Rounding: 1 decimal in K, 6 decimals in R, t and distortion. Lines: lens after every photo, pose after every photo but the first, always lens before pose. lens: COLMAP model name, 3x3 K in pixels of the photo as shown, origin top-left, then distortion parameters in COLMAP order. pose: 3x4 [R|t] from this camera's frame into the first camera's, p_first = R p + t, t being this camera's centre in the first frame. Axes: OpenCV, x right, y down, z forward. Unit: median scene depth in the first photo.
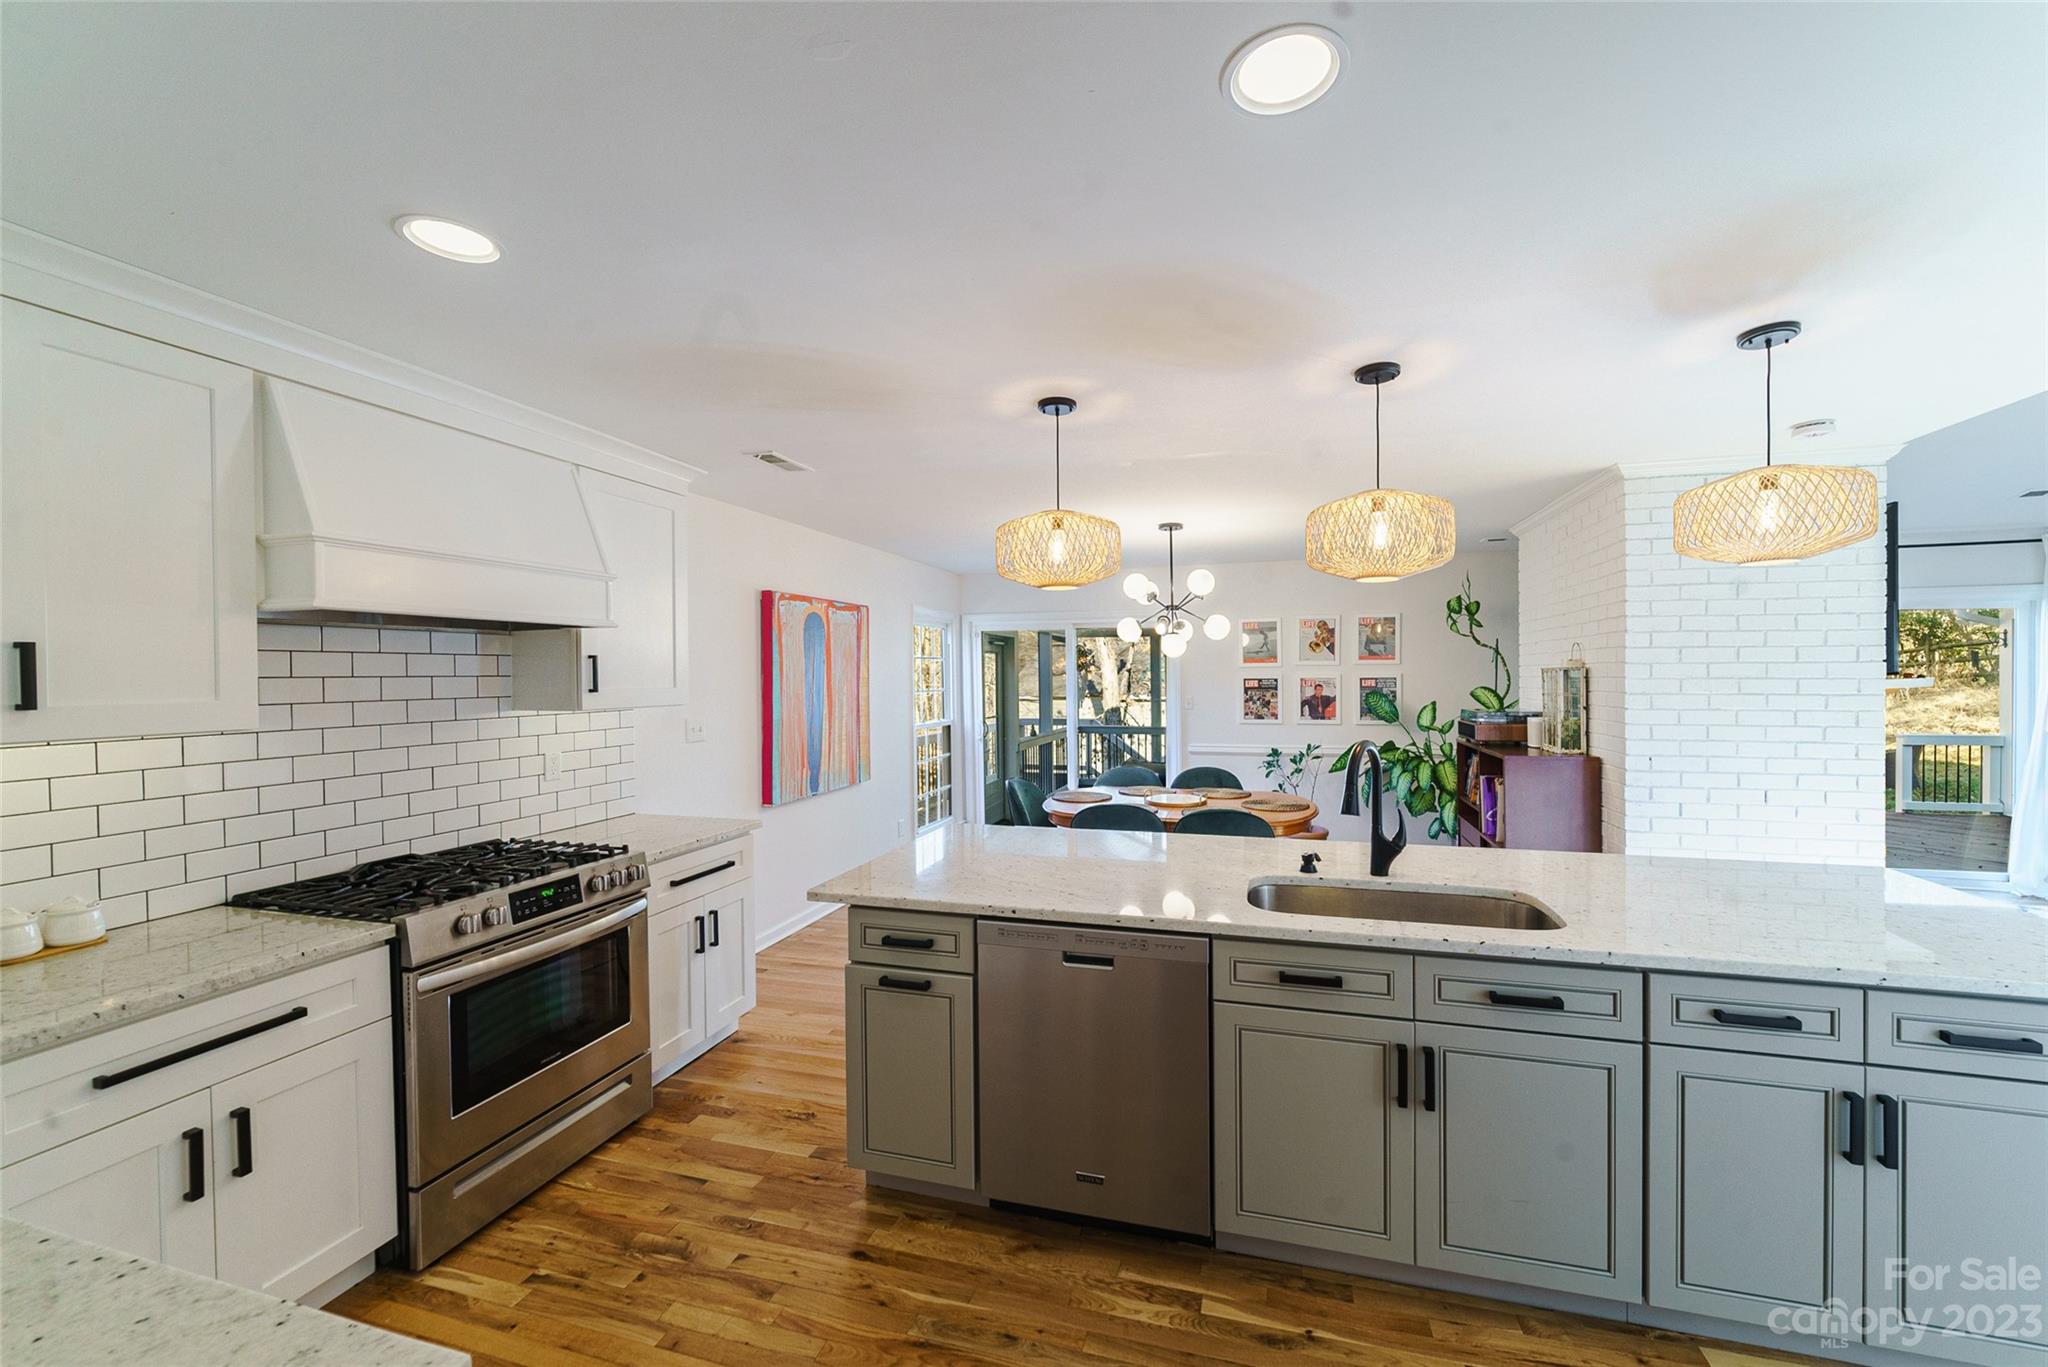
lens RADIAL K [[755.6, 0, 1010.9], [0, 755.6, 680.0], [0, 0, 1]] dist [-0.002606, -0.000088]
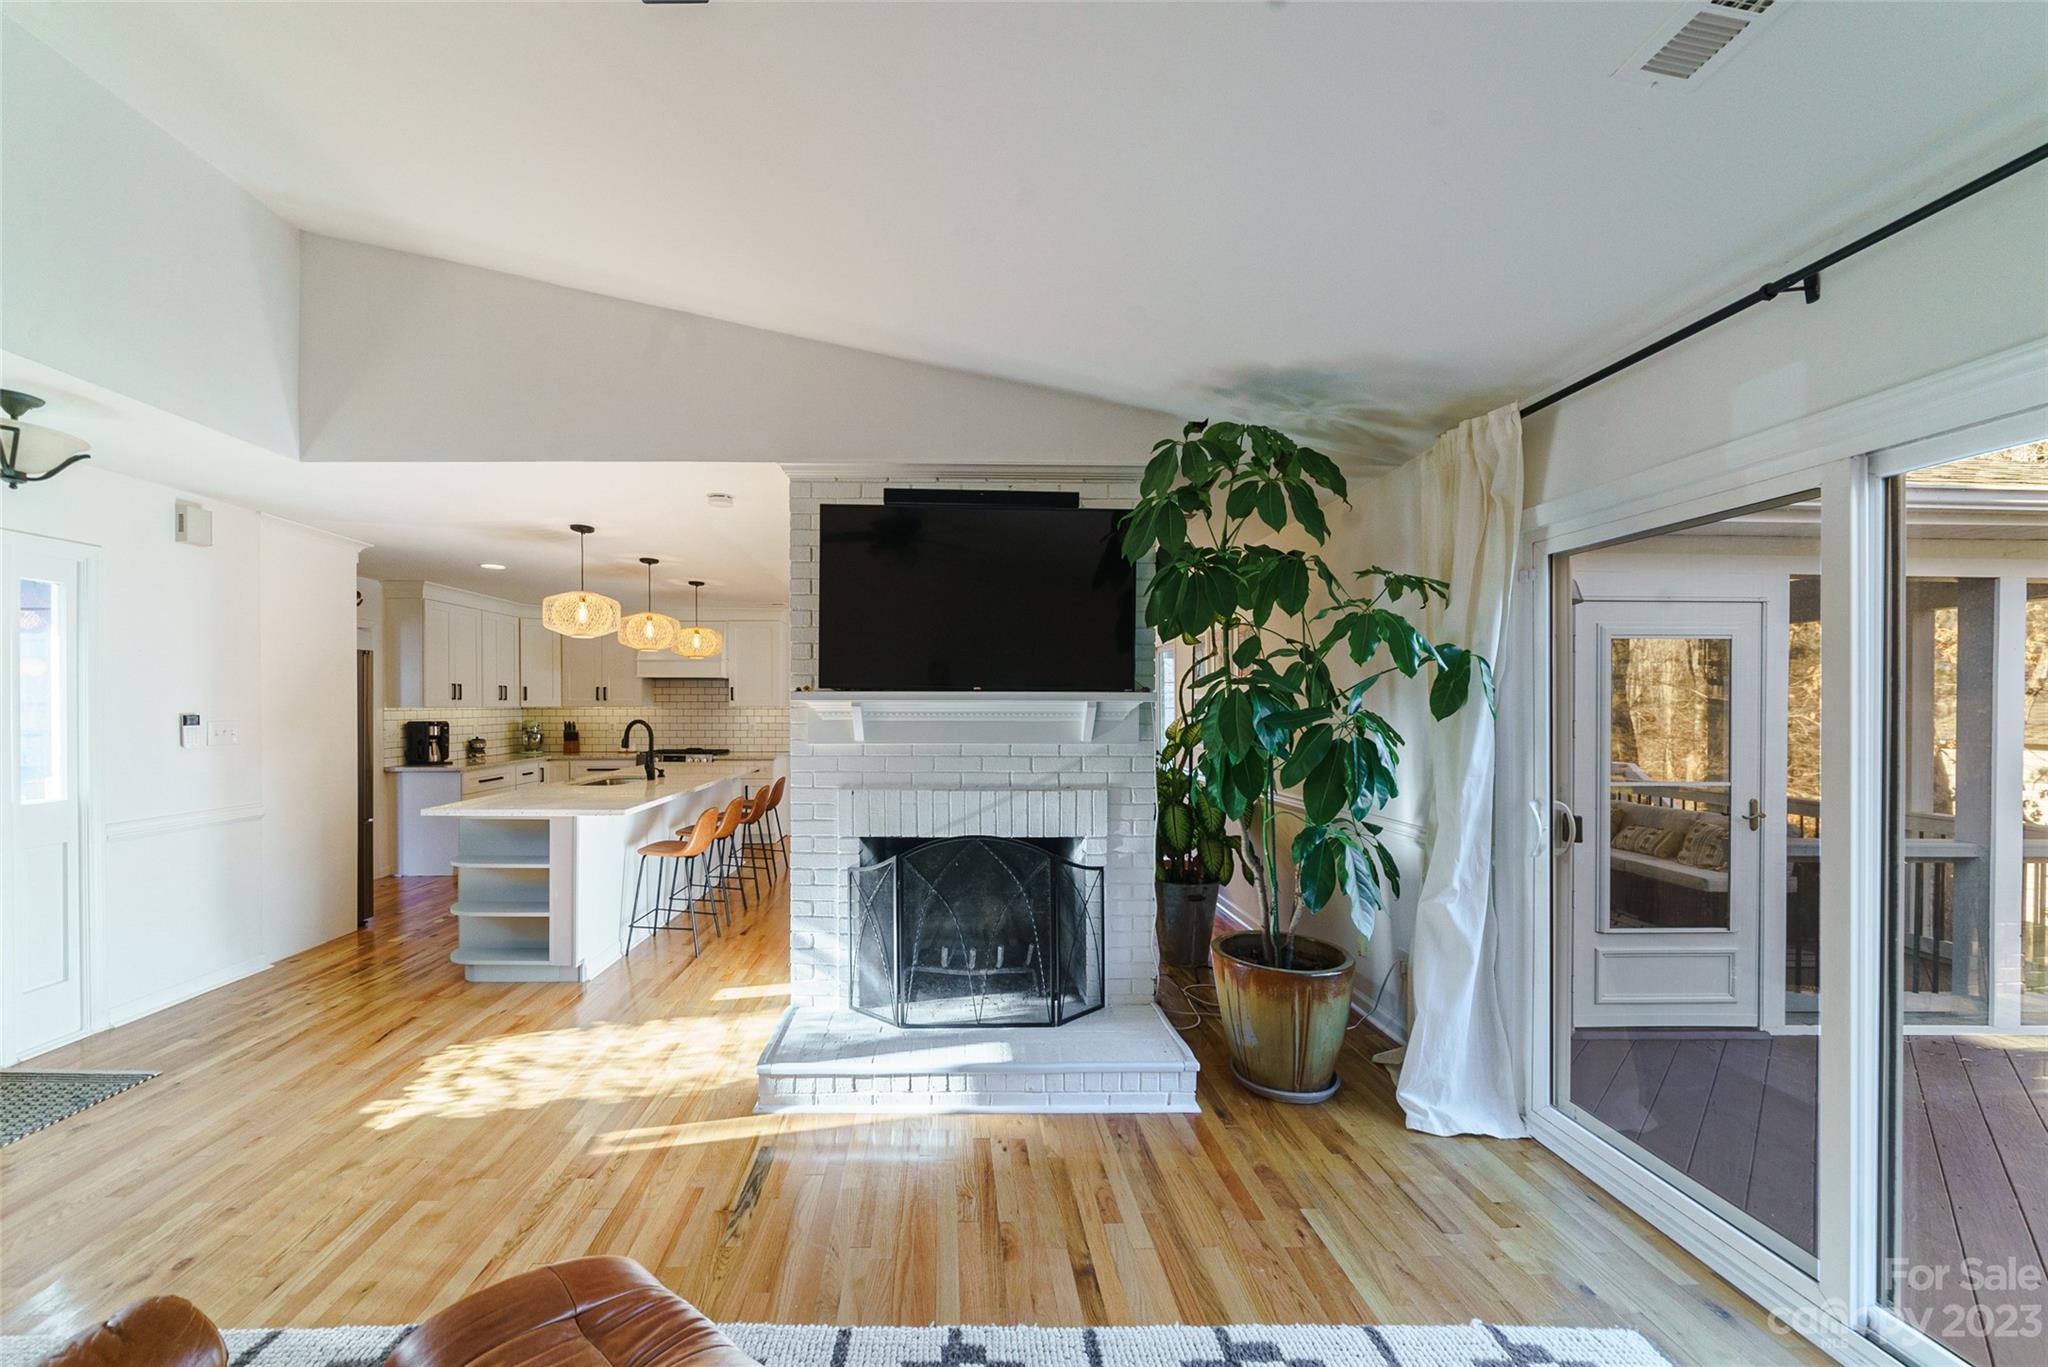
lens RADIAL K [[707.8, 0, 951.8], [0, 707.8, 708.9], [0, 0, 1]] dist [-0.000187, -0.000021]
pose [[0.331234, 0.016649, -0.943402, 1.356577], [-0.010823, 0.999846, 0.013845, 0.001378], [0.943487, 0.005625, 0.331363, 0.540033]]
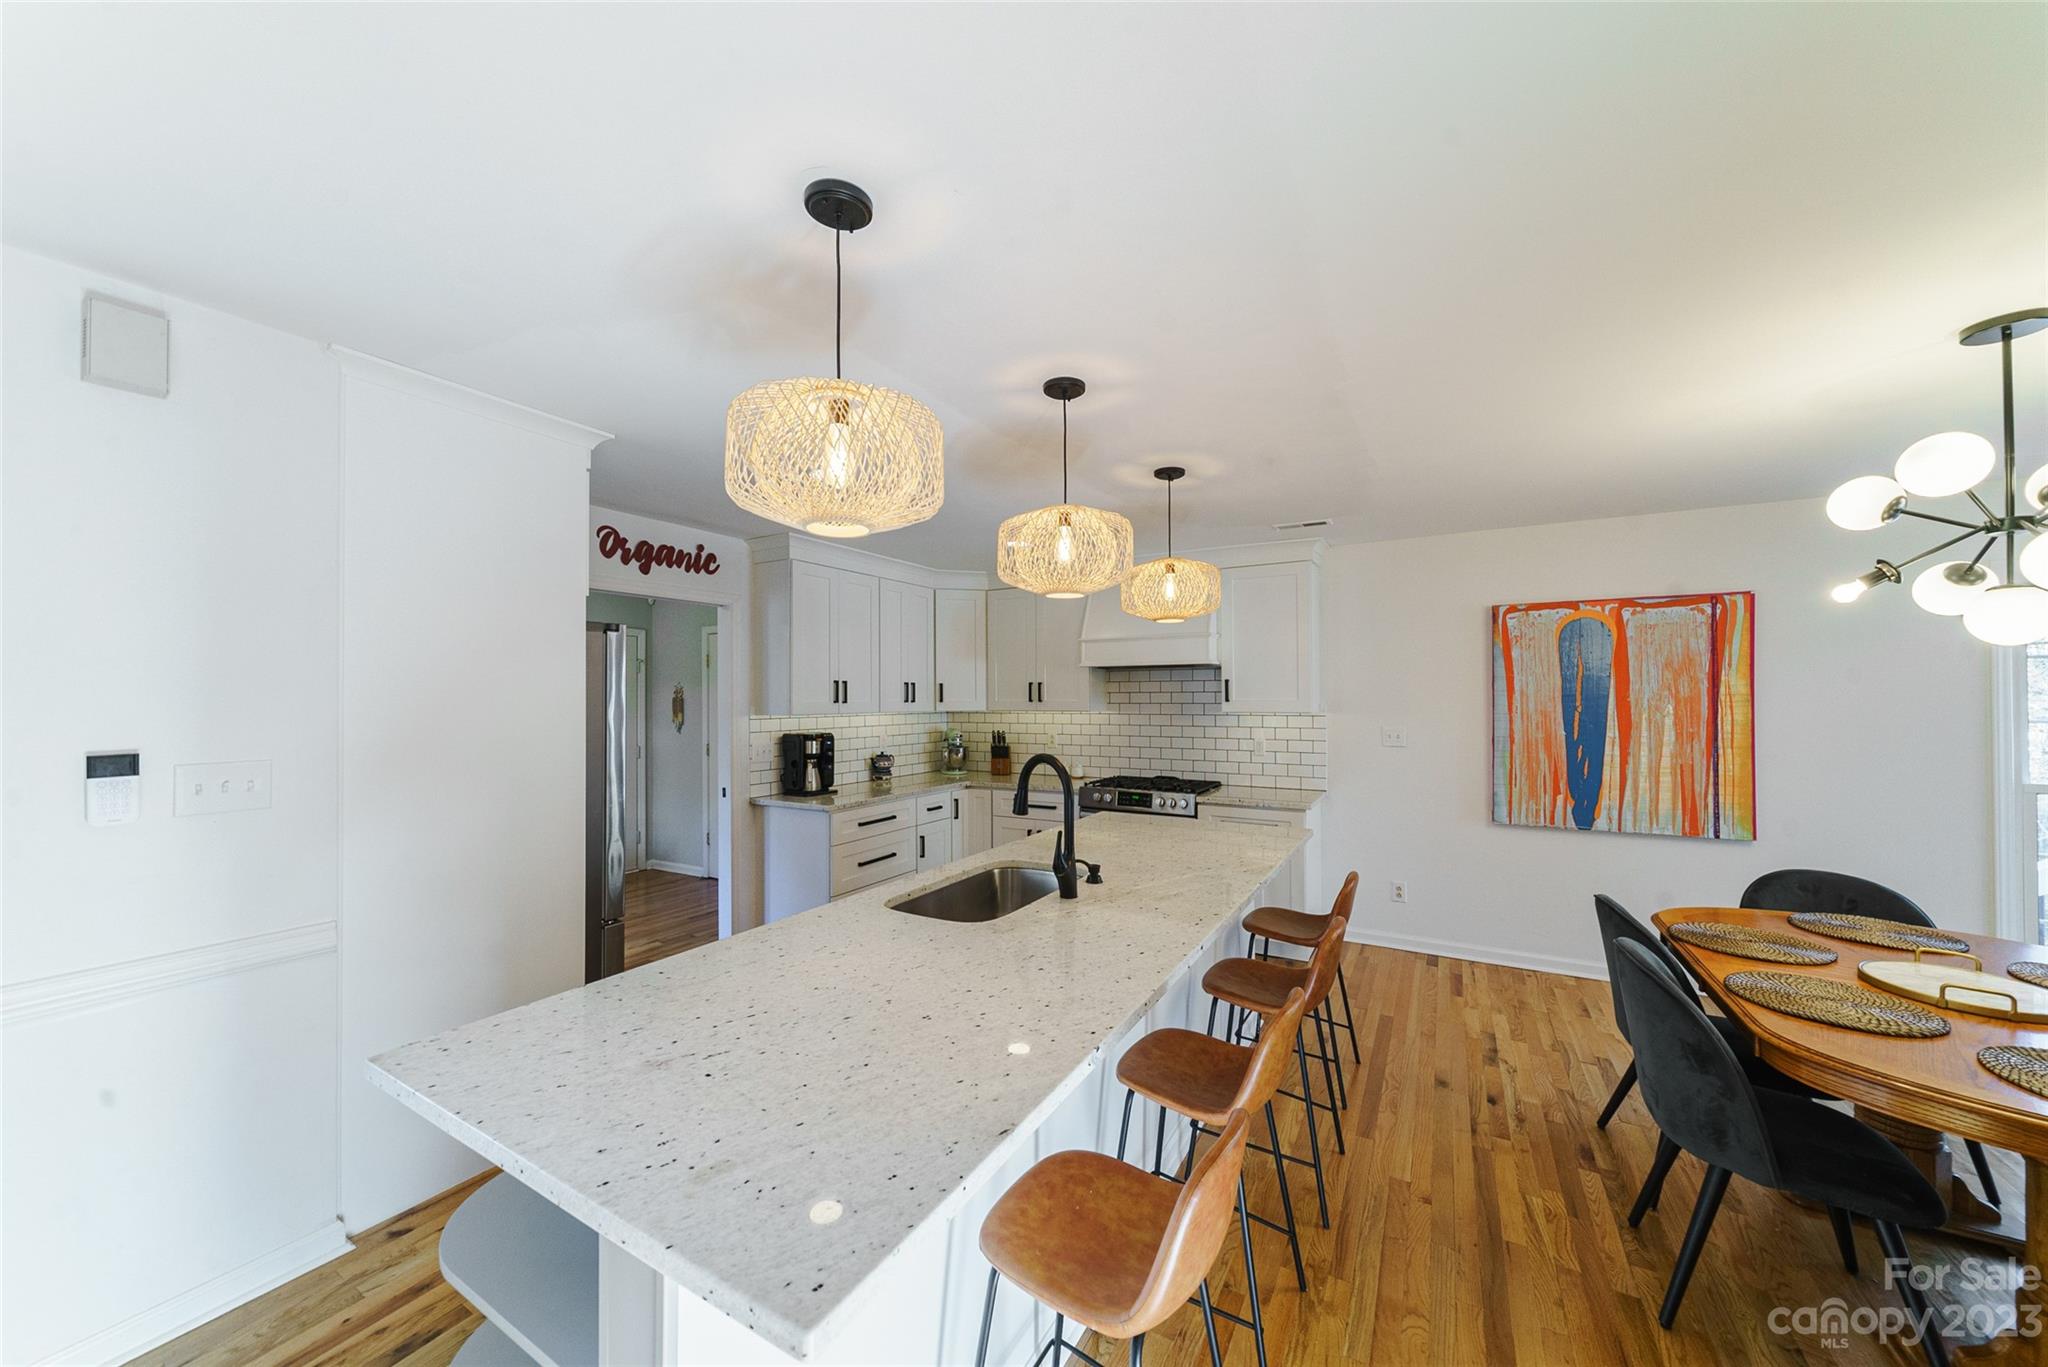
lens RADIAL K [[694.4, 0, 1006.9], [0, 694.4, 689.8], [0, 0, 1]] dist [-0.000249, 0.000008]
pose [[-0.233738, -0.001366, -0.972299, 0.652966], [-0.003132, 0.999995, -0.000652, -0.004984], [0.972295, 0.002892, -0.233741, 0.532132]]
